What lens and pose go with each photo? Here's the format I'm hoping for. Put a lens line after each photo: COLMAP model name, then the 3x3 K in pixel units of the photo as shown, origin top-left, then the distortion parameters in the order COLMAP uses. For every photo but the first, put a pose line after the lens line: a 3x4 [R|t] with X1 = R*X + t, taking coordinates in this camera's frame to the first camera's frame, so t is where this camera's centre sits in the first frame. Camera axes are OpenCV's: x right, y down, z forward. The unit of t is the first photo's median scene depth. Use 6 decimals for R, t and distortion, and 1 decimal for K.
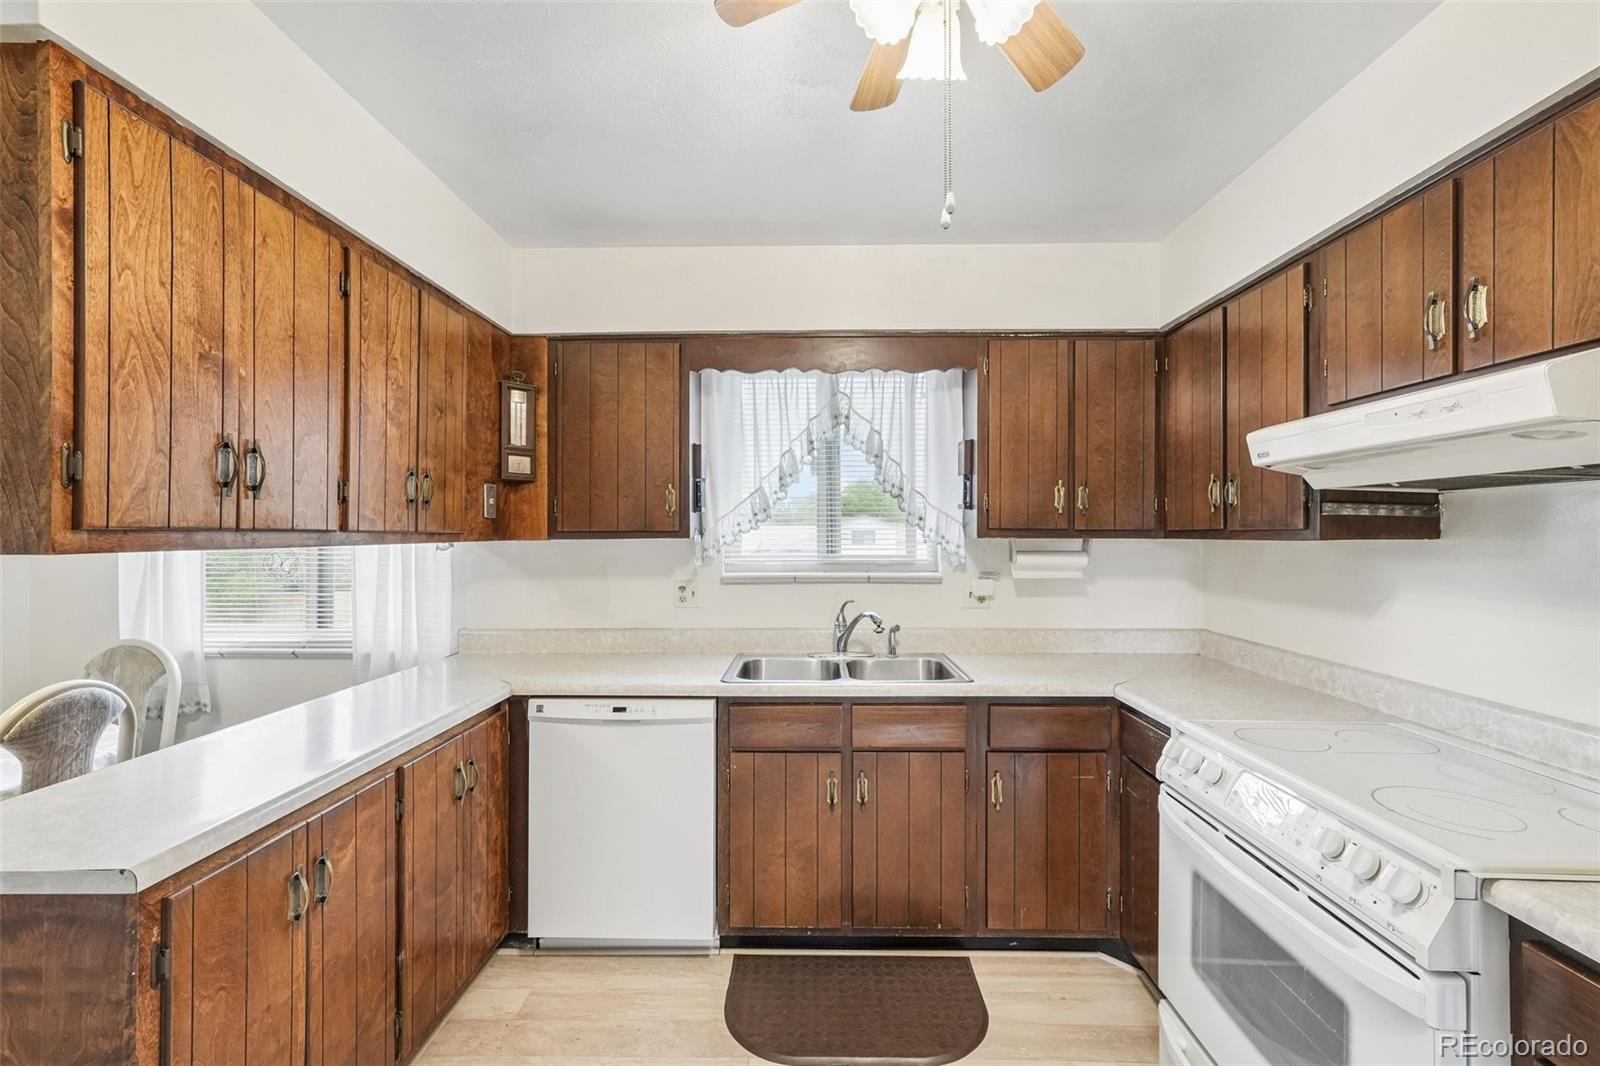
lens RADIAL K [[685.2, 0, 801.8], [0, 685.2, 529.6], [0, 0, 1]] dist [0.002571, 0.002296]
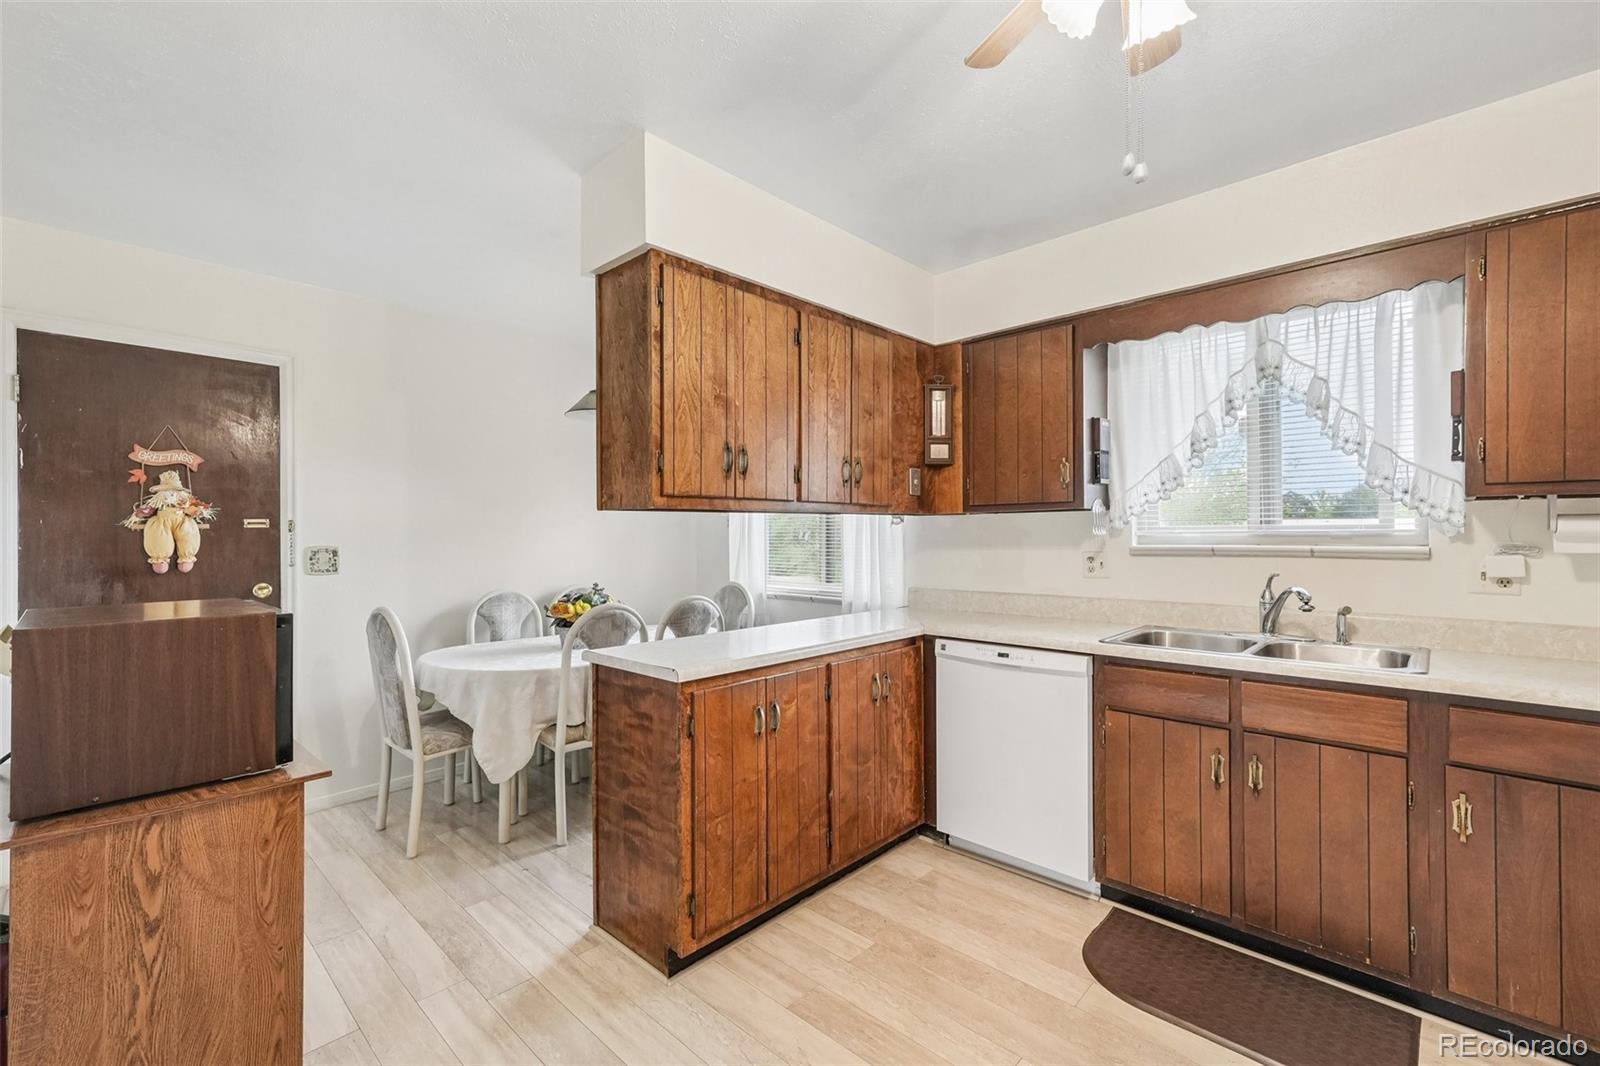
lens RADIAL K [[685.2, 0, 801.8], [0, 685.2, 529.6], [0, 0, 1]] dist [0.002571, 0.002296]
pose [[0.740175, -0.006631, -0.672381, 0.258172], [0.008822, 0.999961, -0.000150, 0.048598], [0.672356, -0.005820, 0.740205, -0.078475]]
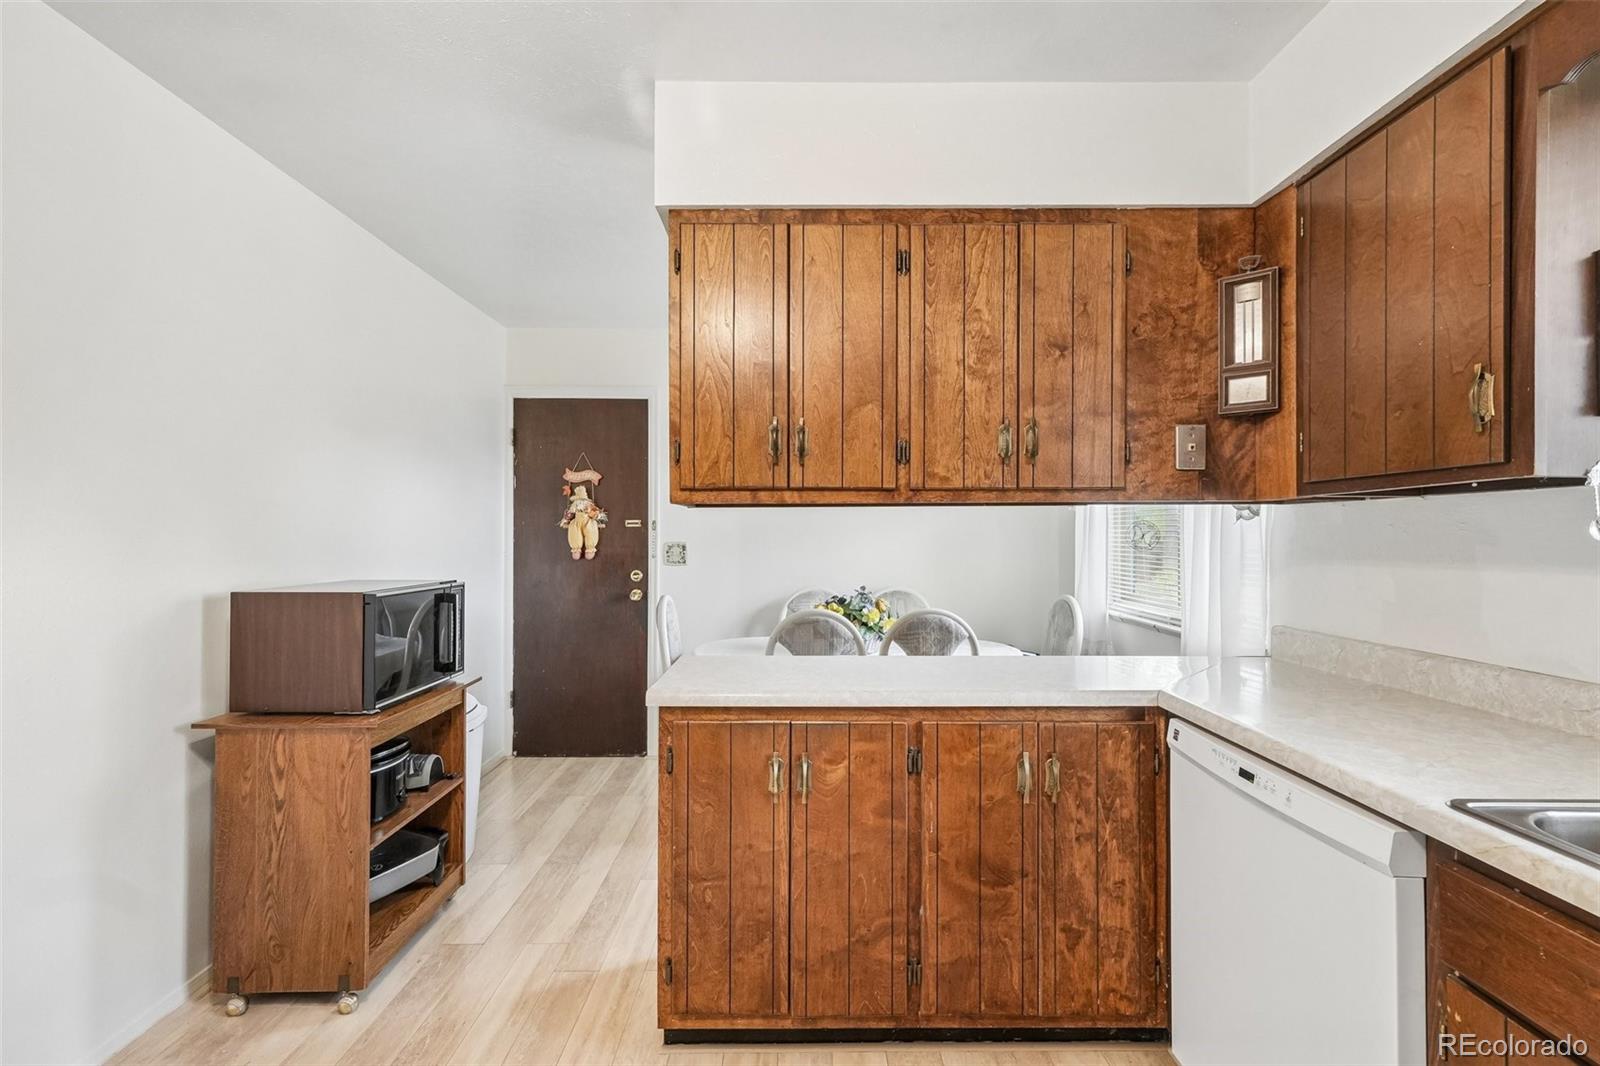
lens RADIAL K [[687.9, 0, 793.8], [0, 687.9, 529.6], [0, 0, 1]] dist [0.002569, 0.000640]
pose [[0.023450, -0.004458, -0.999715, 0.311508], [0.006882, 0.999967, -0.004298, 0.052931], [0.999701, -0.006779, 0.023480, 0.598023]]
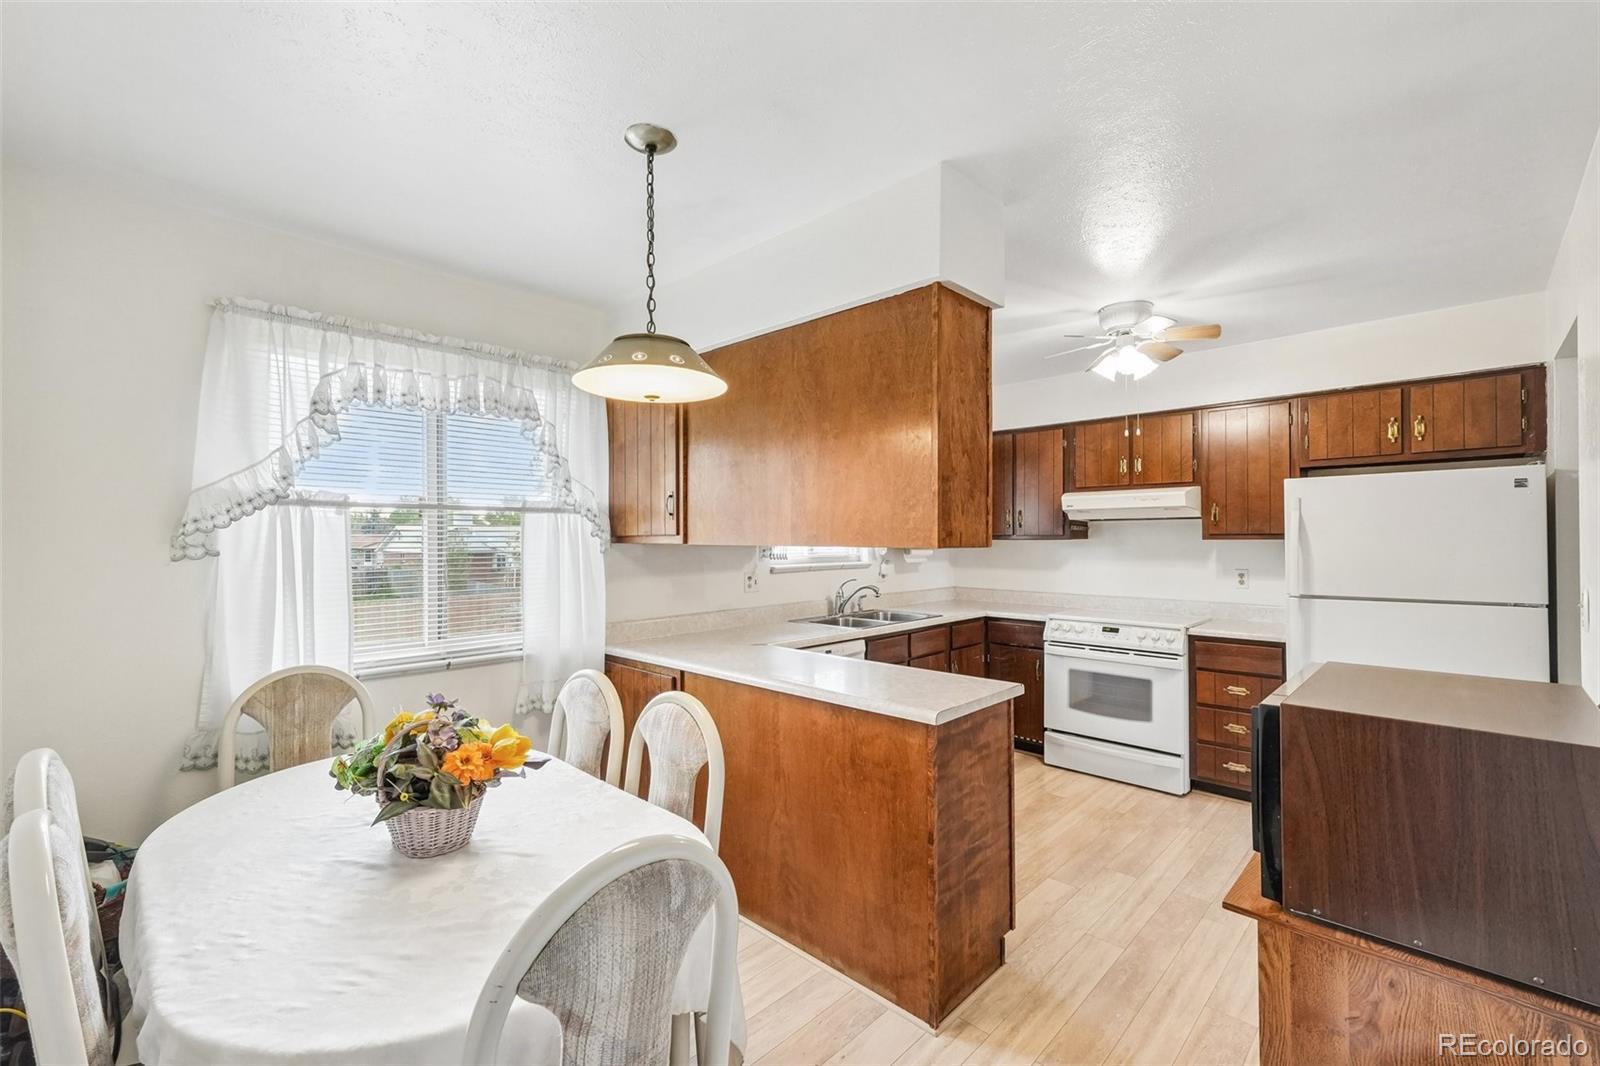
lens RADIAL K [[686.2, 0, 800.0], [0, 686.2, 533.0], [0, 0, 1]] dist [0.000435, 0.000237]
pose [[0.683530, 0.003421, 0.729915, -1.428311], [-0.001910, 0.999994, -0.002899, -0.000225], [-0.729920, 0.000588, 0.683532, -0.008967]]
